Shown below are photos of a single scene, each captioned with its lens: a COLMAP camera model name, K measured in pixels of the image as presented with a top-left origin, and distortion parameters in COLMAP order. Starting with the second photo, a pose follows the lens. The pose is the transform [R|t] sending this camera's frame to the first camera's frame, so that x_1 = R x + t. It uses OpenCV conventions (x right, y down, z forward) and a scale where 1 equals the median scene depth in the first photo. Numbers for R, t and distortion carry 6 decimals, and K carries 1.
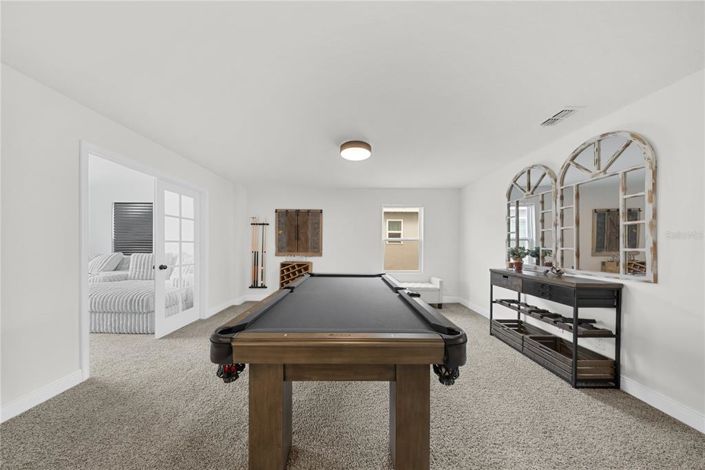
lens RADIAL K [[210.6, 0, 350.9], [0, 210.6, 246.5], [0, 0, 1]] dist [-0.011227, -0.000034]
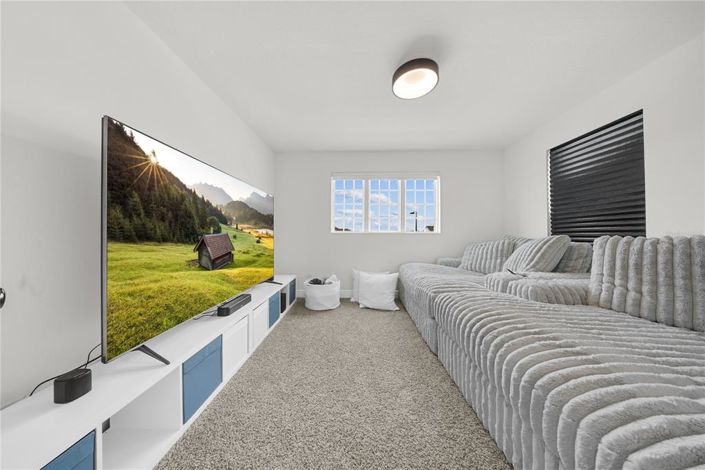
lens RADIAL K [[208.7, 0, 352.5], [0, 208.7, 235.0], [0, 0, 1]] dist [-0.000339, -0.000012]
pose [[-0.016107, -0.004965, -0.999858, -0.410467], [0.000101, 0.999988, -0.004967, 0.020869], [0.999870, -0.000181, -0.016106, 0.342900]]
